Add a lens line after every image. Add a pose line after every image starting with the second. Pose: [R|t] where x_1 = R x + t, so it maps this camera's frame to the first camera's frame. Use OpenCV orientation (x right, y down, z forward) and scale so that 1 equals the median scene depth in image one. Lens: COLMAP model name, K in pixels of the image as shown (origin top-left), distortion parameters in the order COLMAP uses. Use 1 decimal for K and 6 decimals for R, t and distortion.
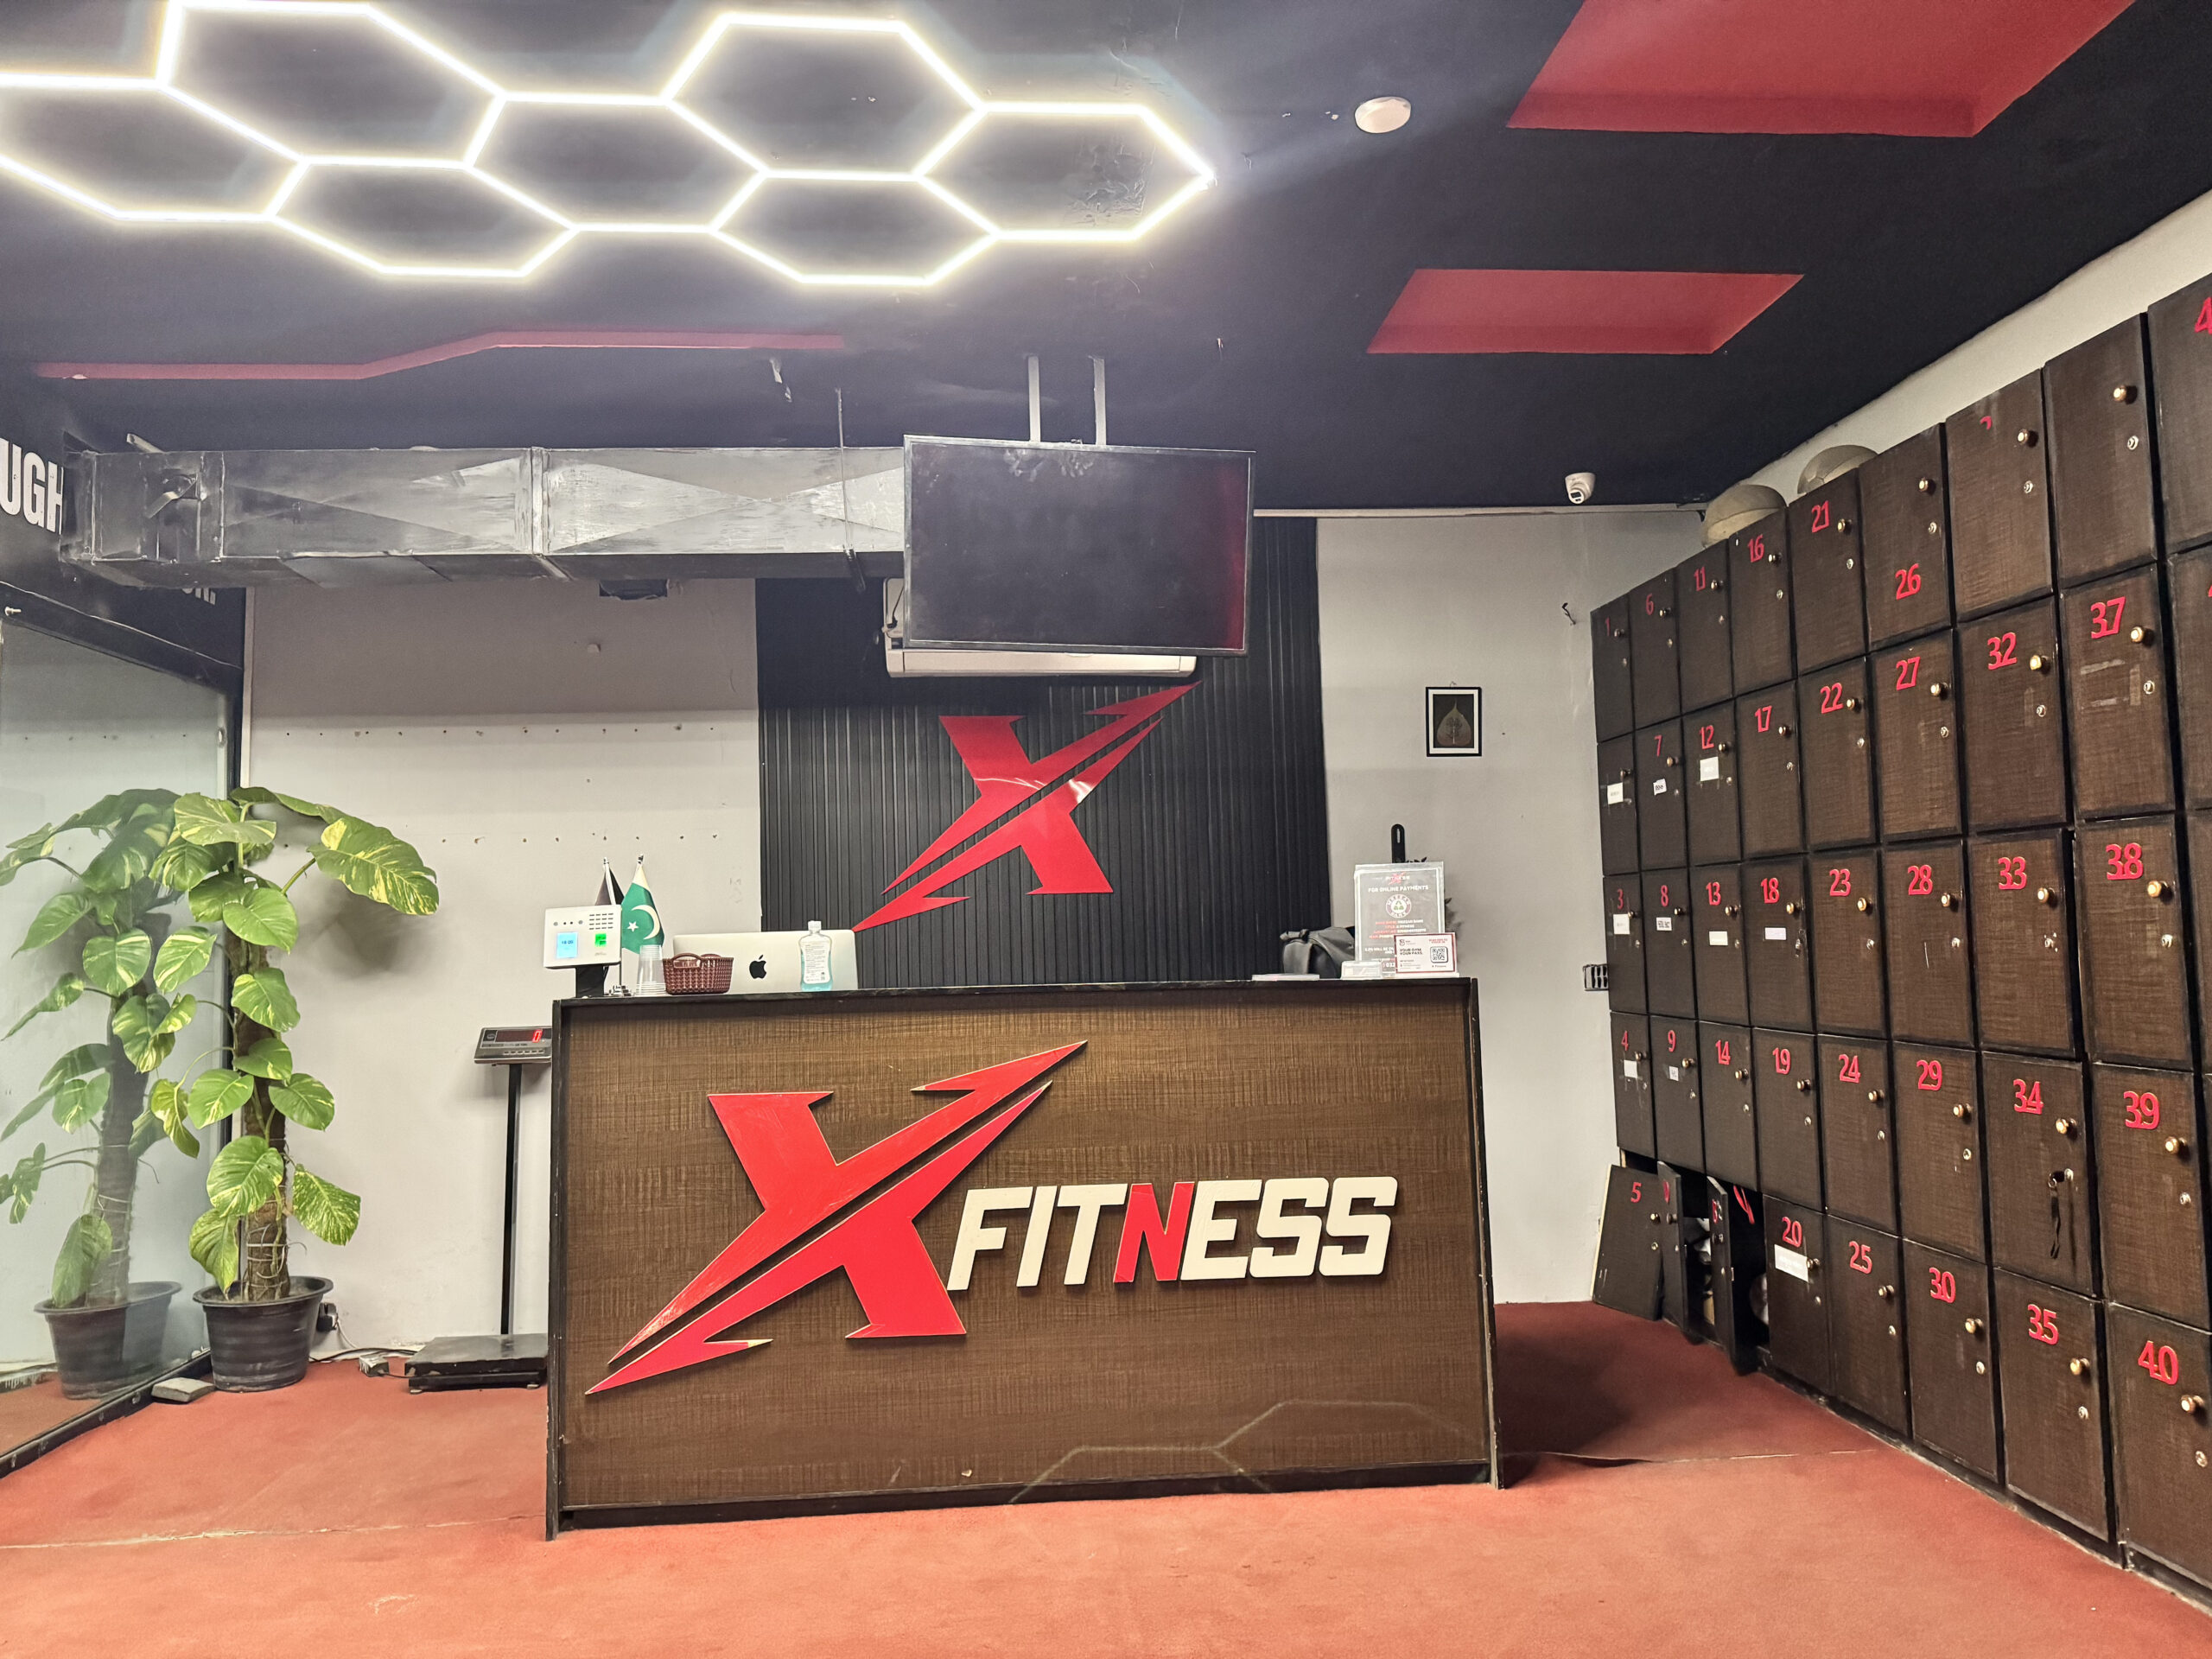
lens RADIAL K [[1546.1, 0, 1095.9], [0, 1546.1, 838.6], [0, 0, 1]] dist [0.054593, -0.066267]
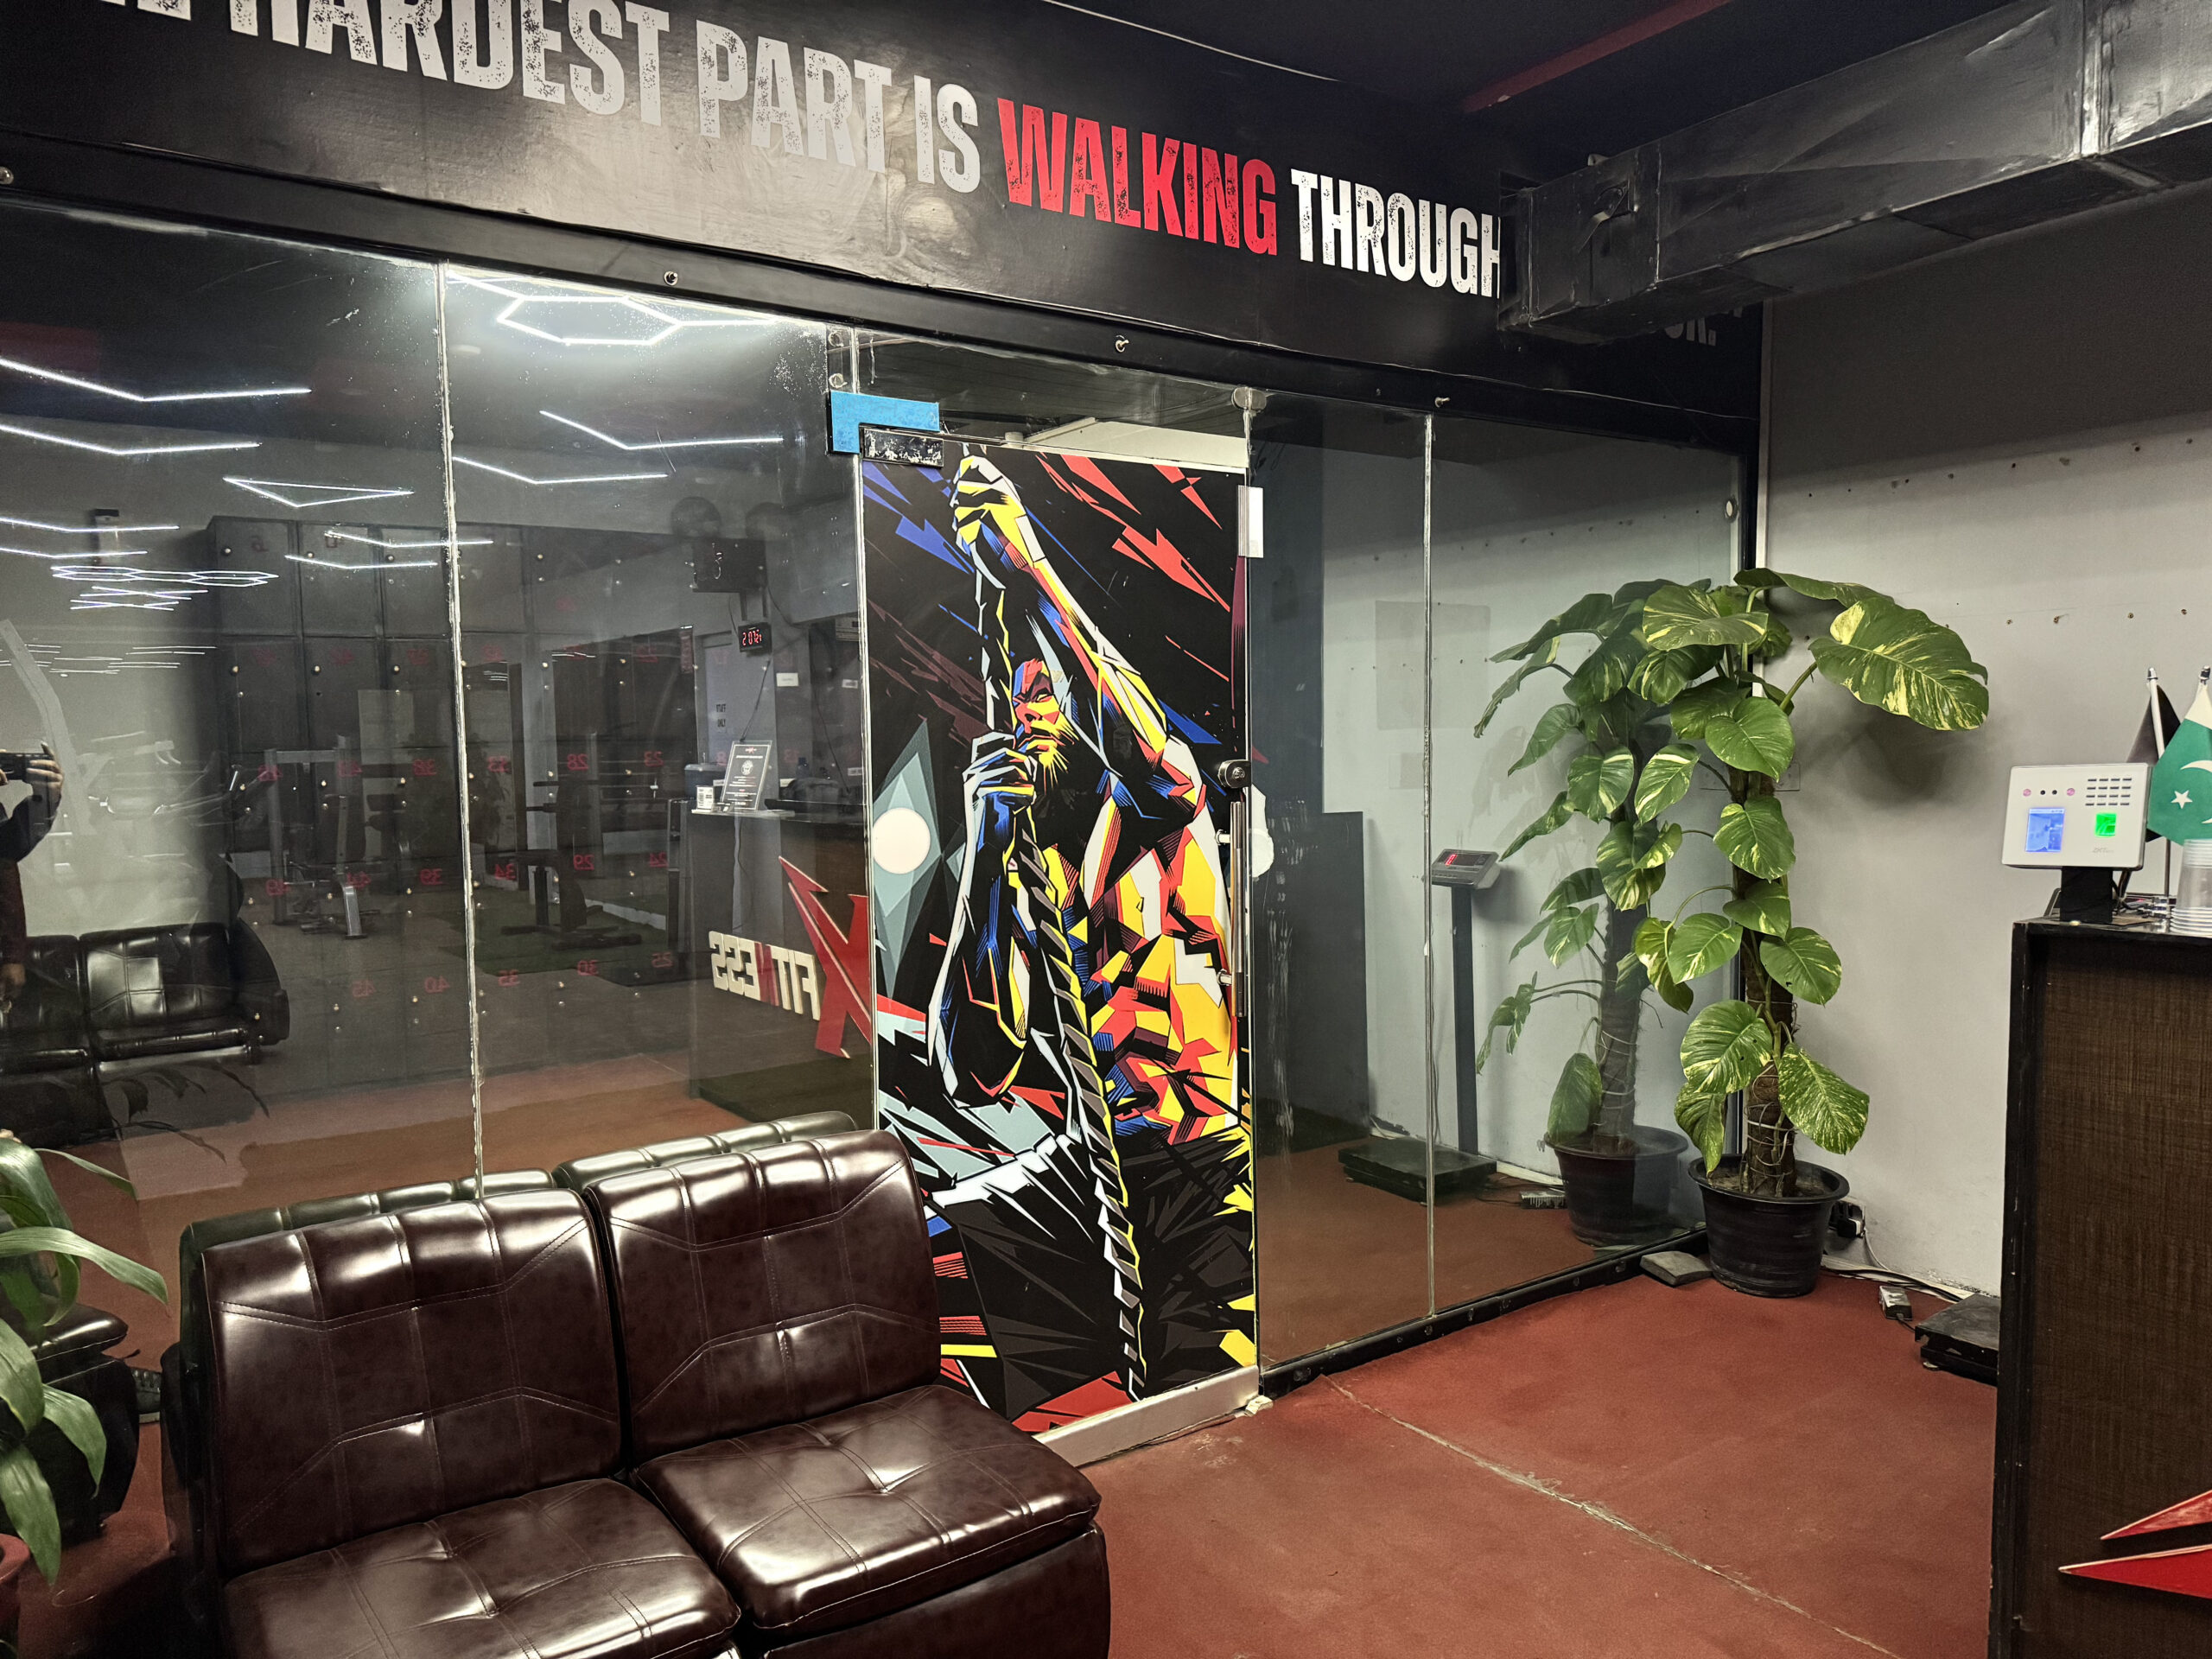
lens RADIAL K [[1546.1, 0, 1102.8], [0, 1546.1, 837.4], [0, 0, 1]] dist [0.054593, -0.066267]
pose [[0.519015, 0.072904, -0.851650, -0.018499], [0.063434, 0.990323, 0.123433, -0.017810], [0.852408, -0.118088, 0.509368, 0.305148]]
